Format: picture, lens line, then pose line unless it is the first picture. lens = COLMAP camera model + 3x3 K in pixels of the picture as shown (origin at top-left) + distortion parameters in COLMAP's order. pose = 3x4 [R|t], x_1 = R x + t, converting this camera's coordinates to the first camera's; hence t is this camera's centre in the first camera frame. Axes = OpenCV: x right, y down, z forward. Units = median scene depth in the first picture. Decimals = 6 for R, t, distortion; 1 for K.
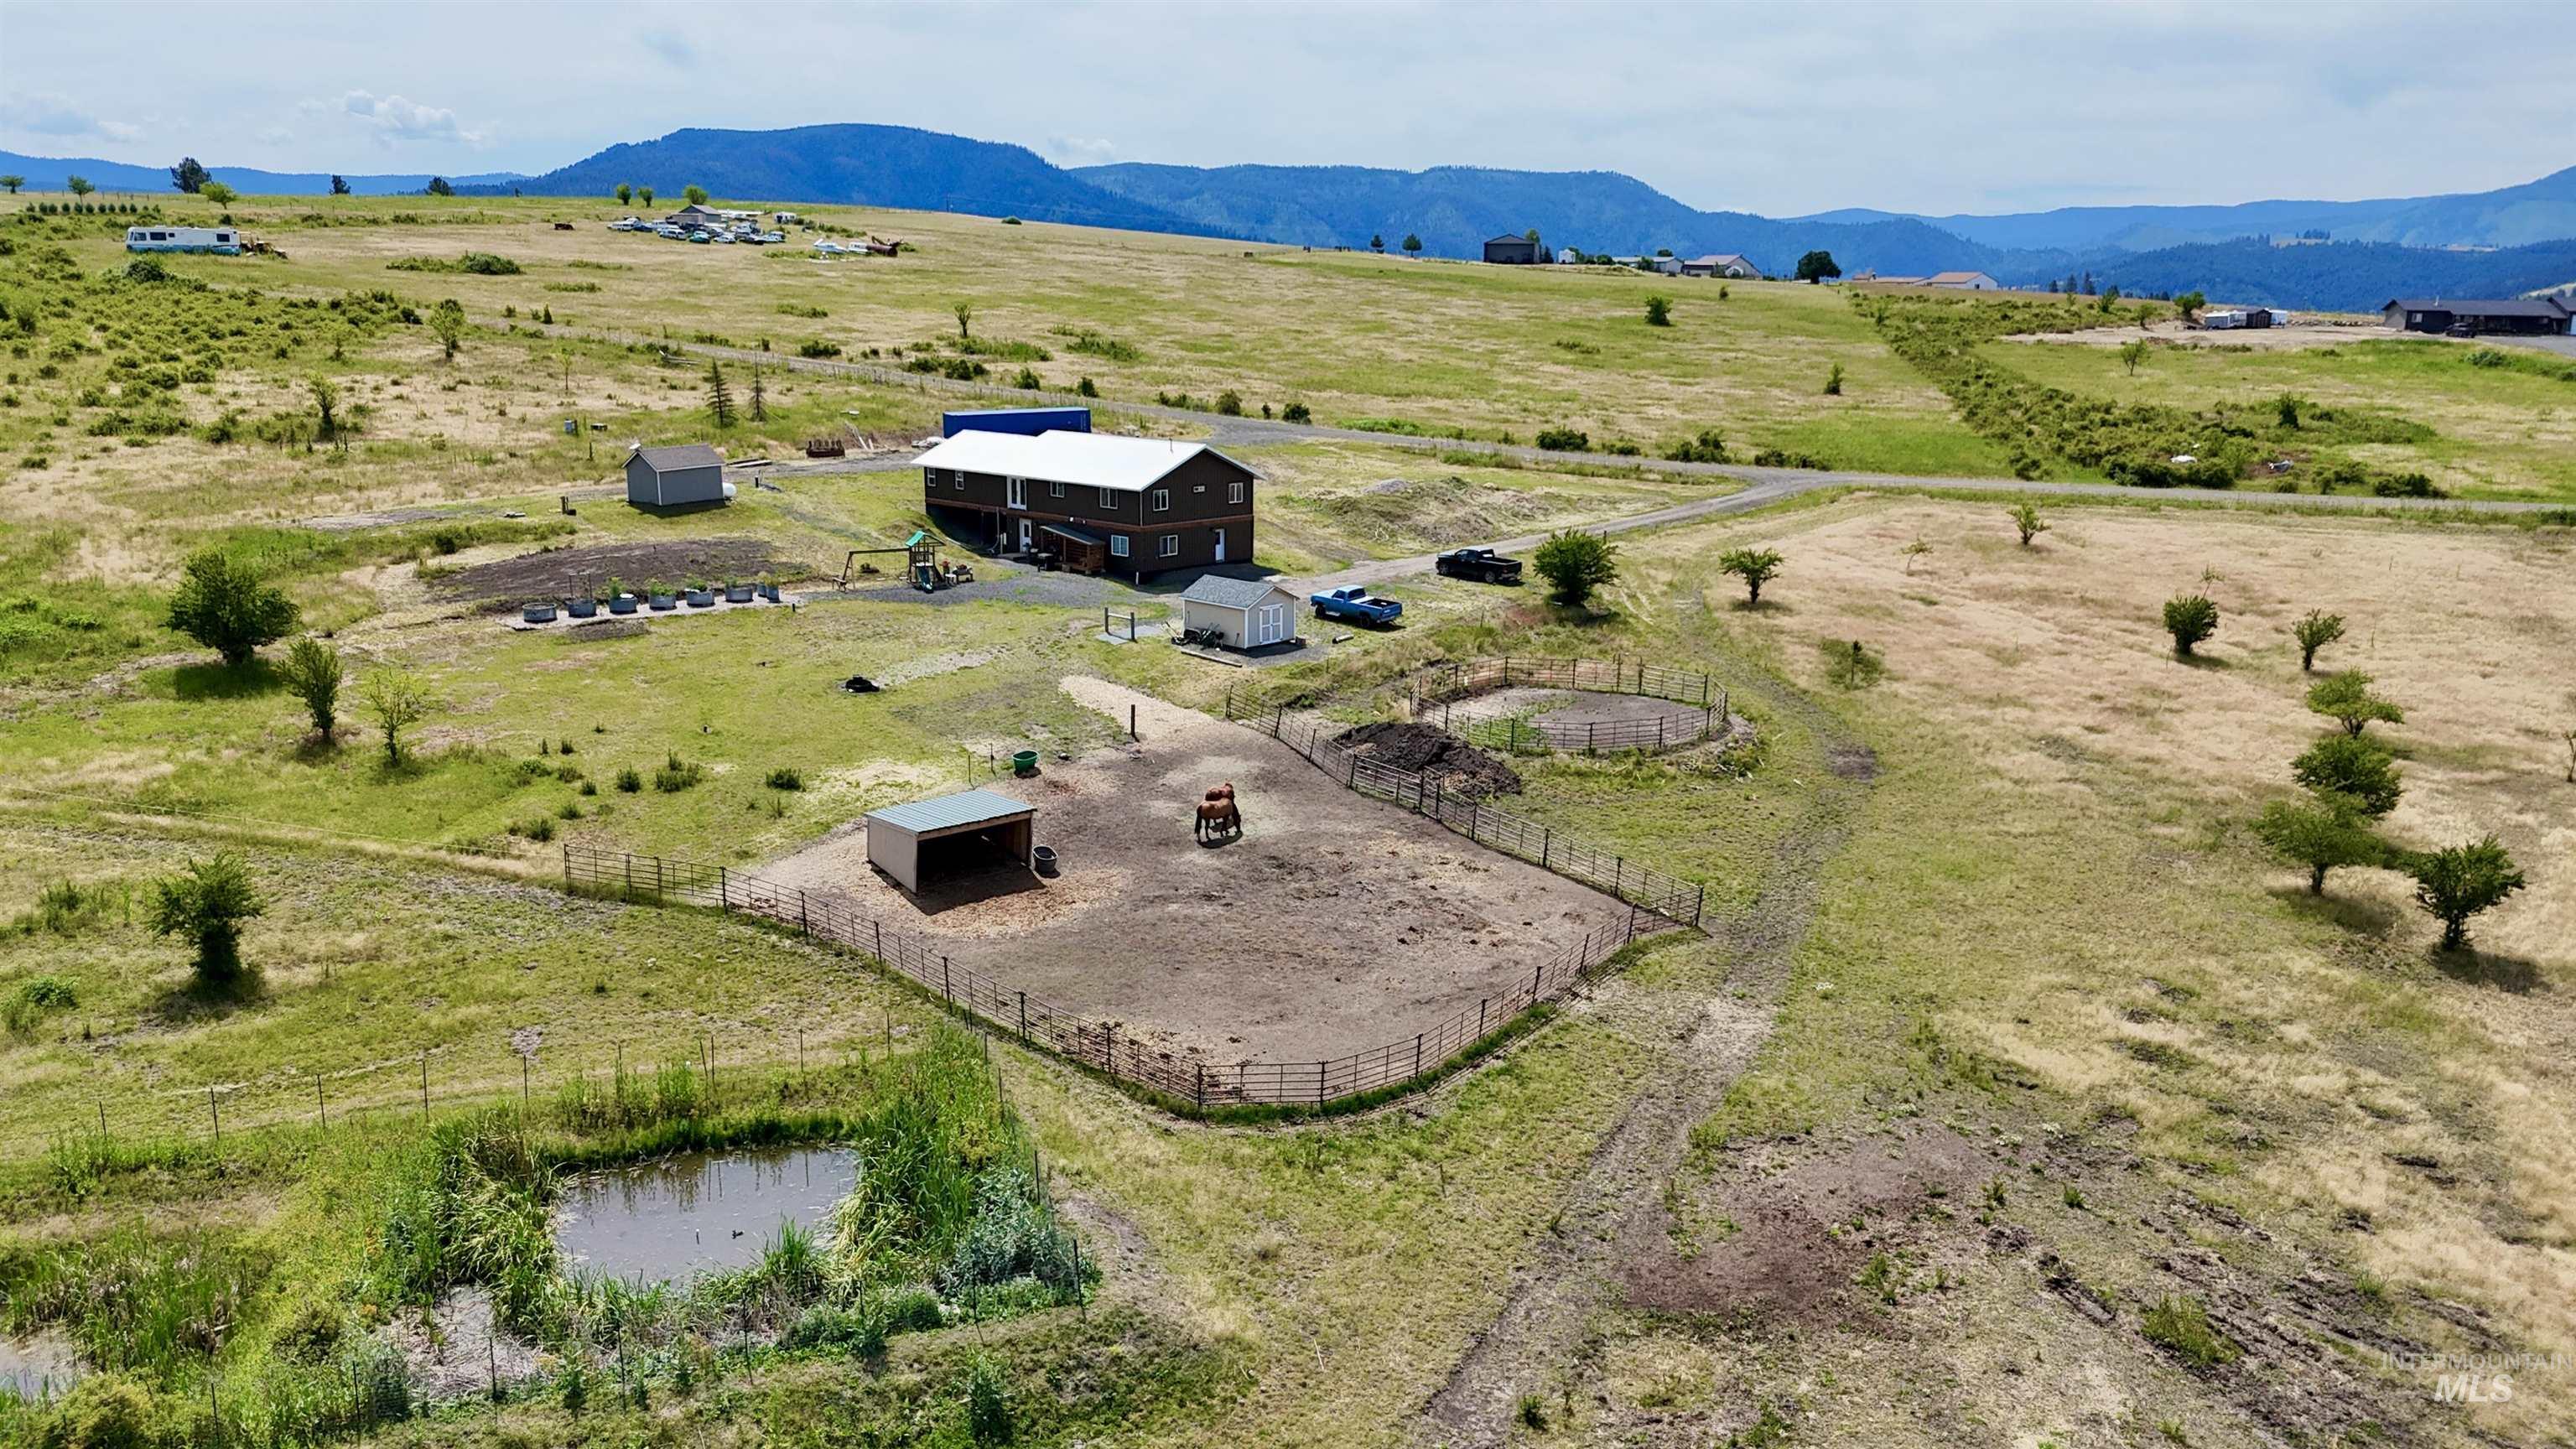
lens RADIAL K [[1901.8, 0, 1285.3], [0, 1901.8, 721.0], [0, 0, 1]] dist [0.070398, -0.069758]
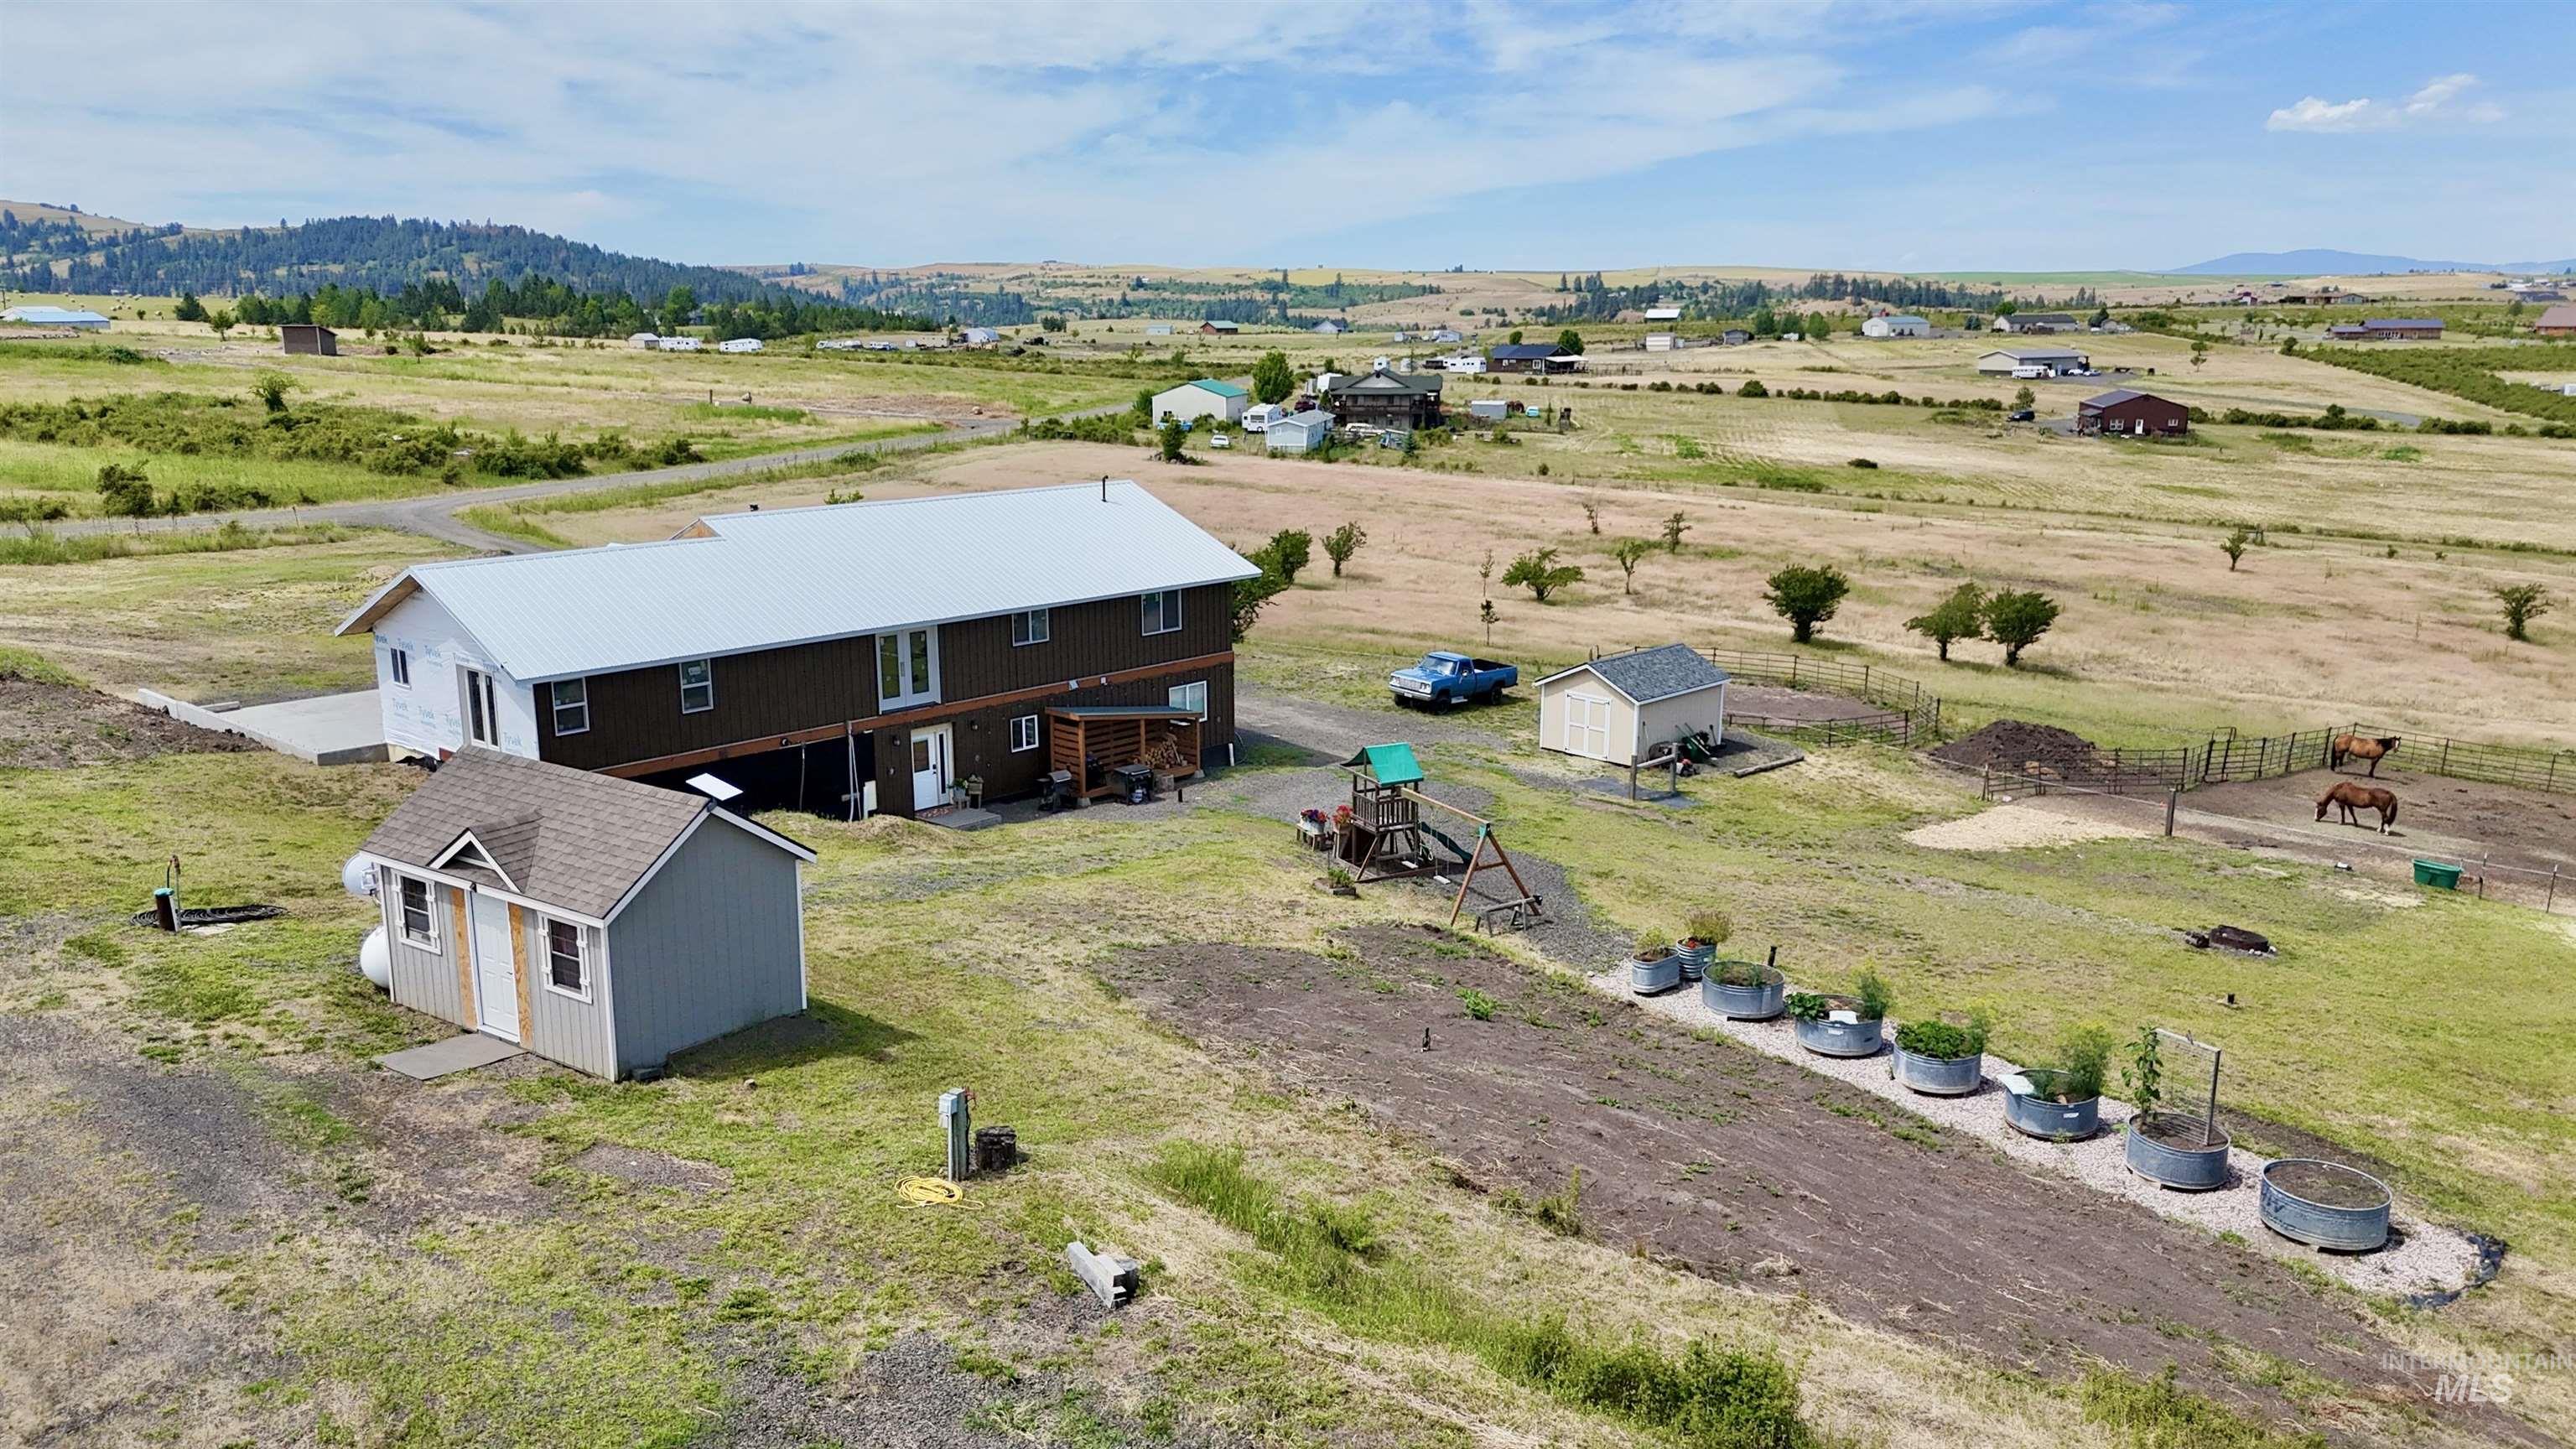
lens RADIAL K [[1901.8, 0, 1293.4], [0, 1901.8, 724.2], [0, 0, 1]] dist [0.070398, -0.069758]
pose [[0.005689, -0.223605, 0.974663, -0.526147], [0.226327, 0.949675, 0.216551, -0.176112], [-0.974035, 0.219361, 0.056010, 0.907392]]
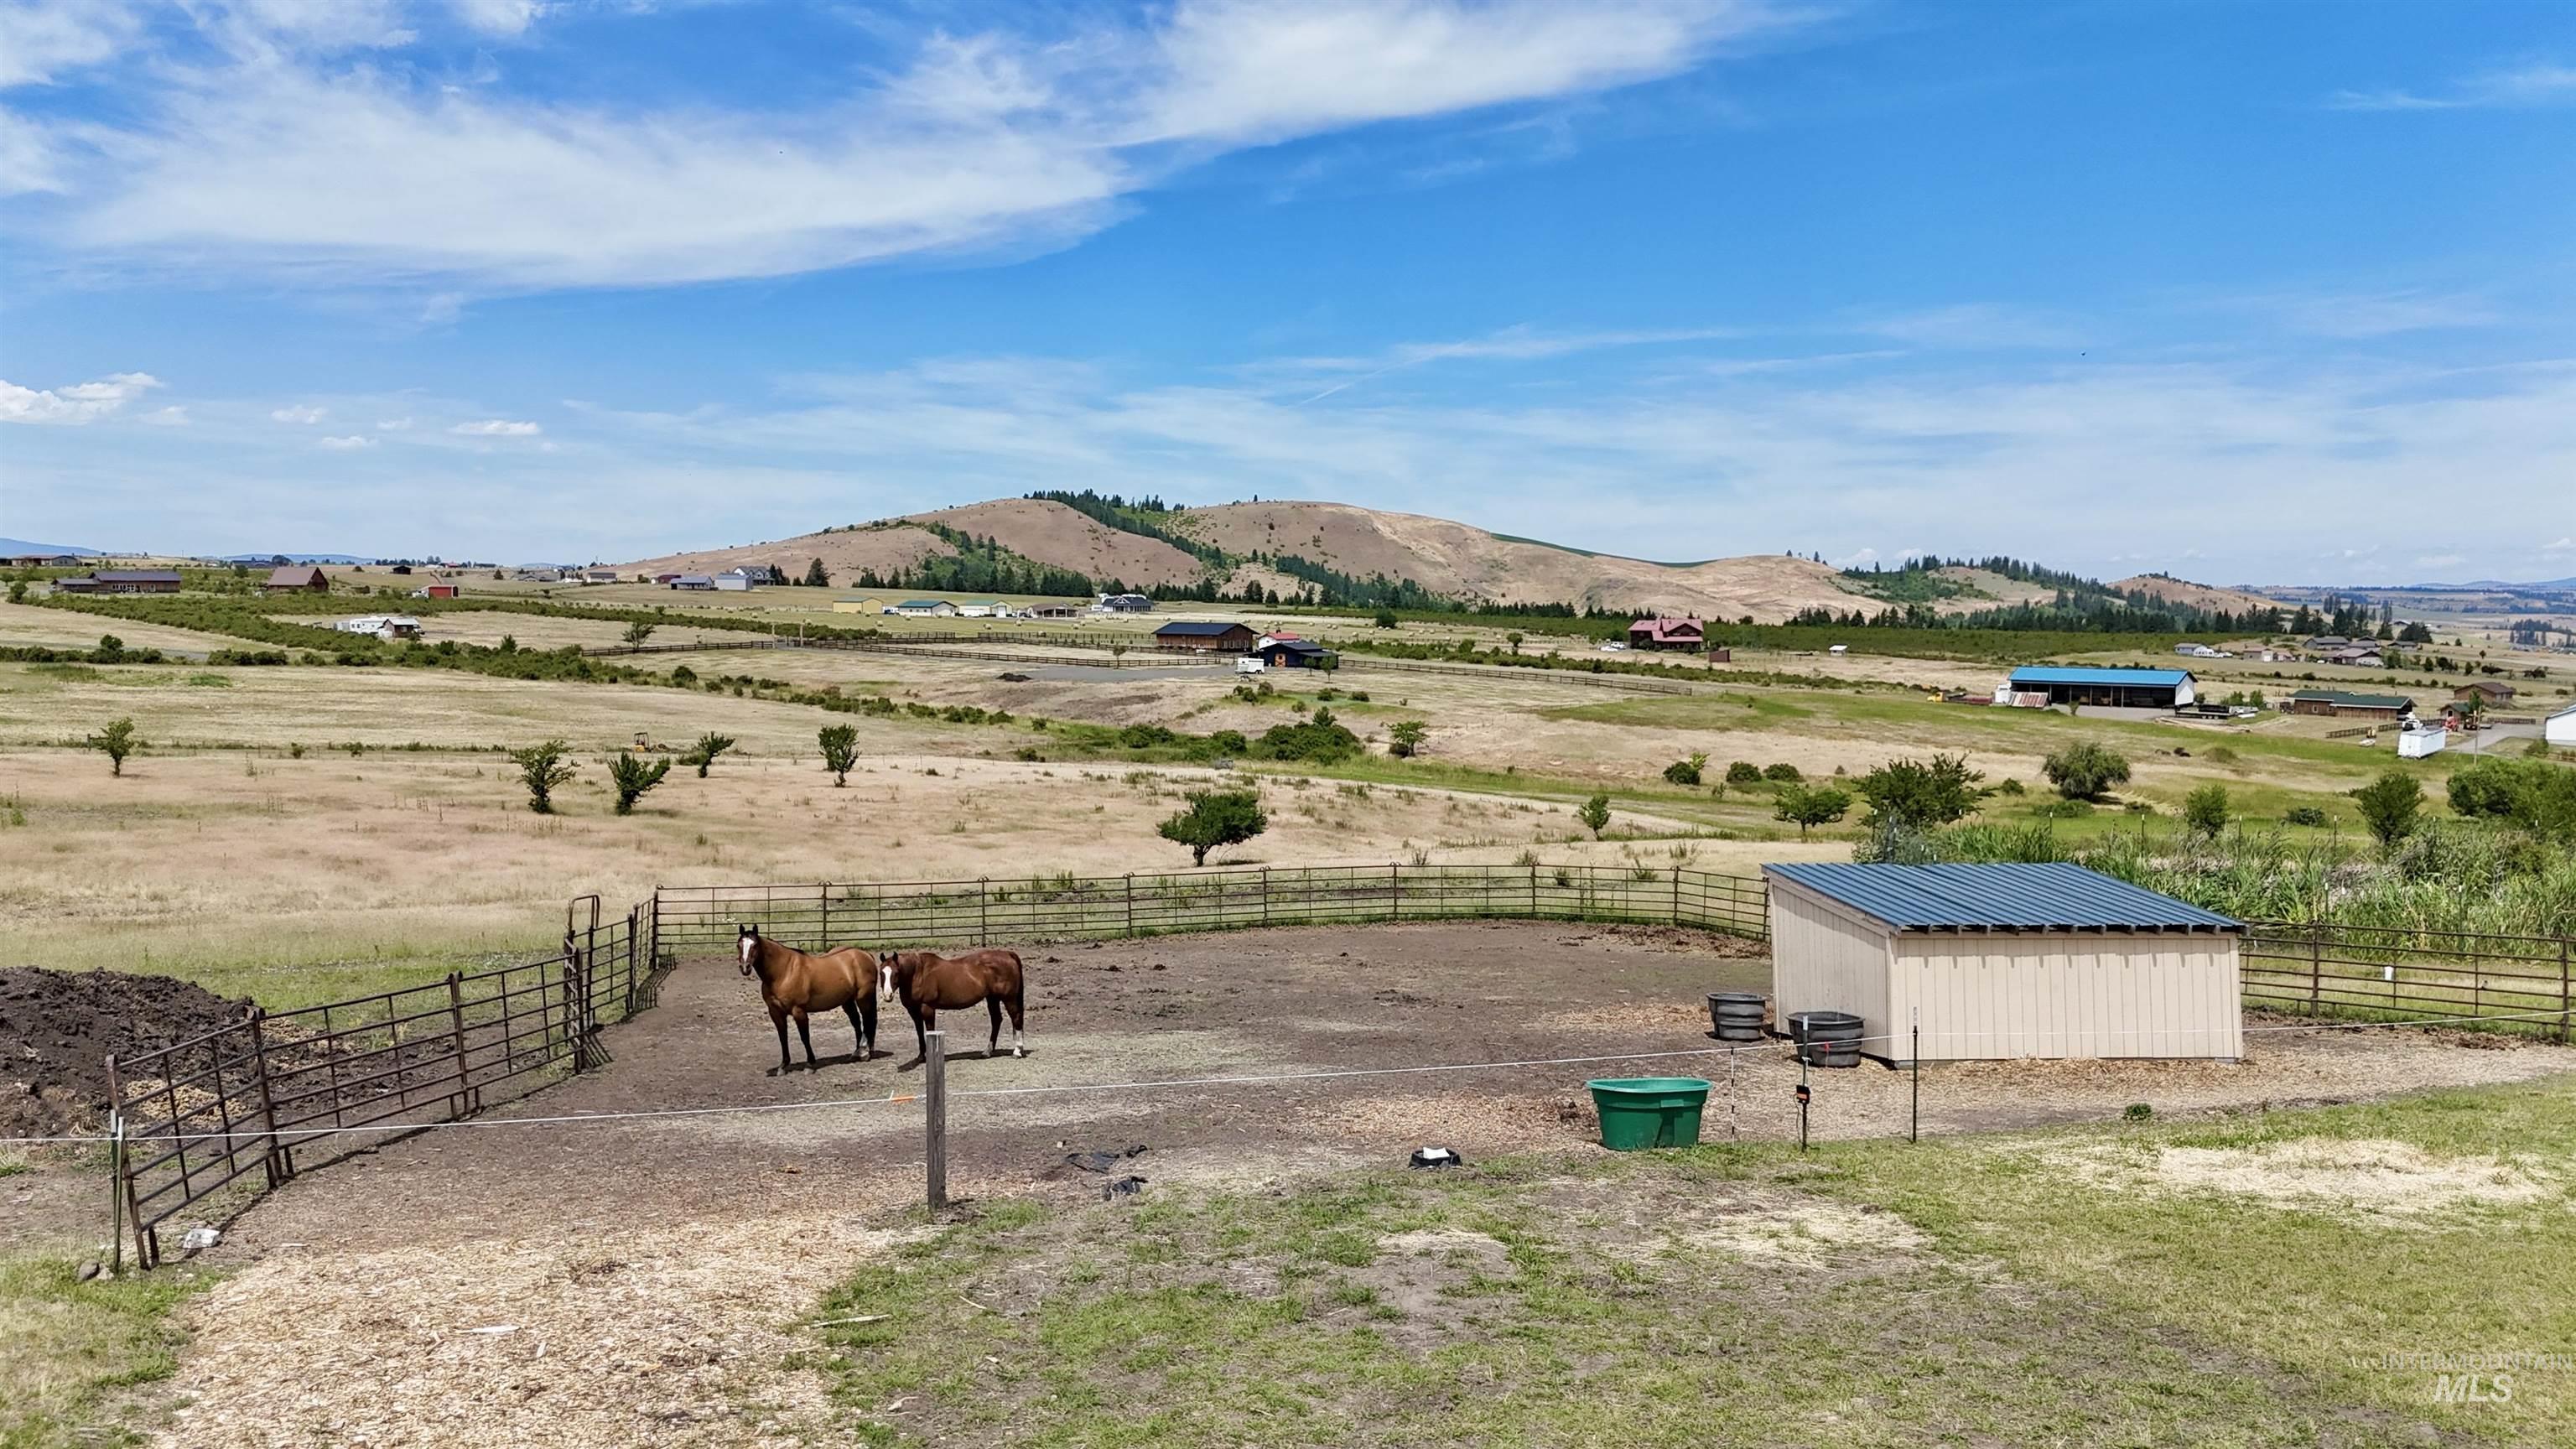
lens RADIAL K [[1901.8, 0, 1287.5], [0, 1901.8, 707.5], [0, 0, 1]] dist [0.070398, -0.069758]
pose [[-0.871438, -0.042586, 0.488654, -0.141838], [0.096769, 0.961718, 0.256385, -0.058476], [-0.480866, 0.270710, -0.833957, 0.813721]]
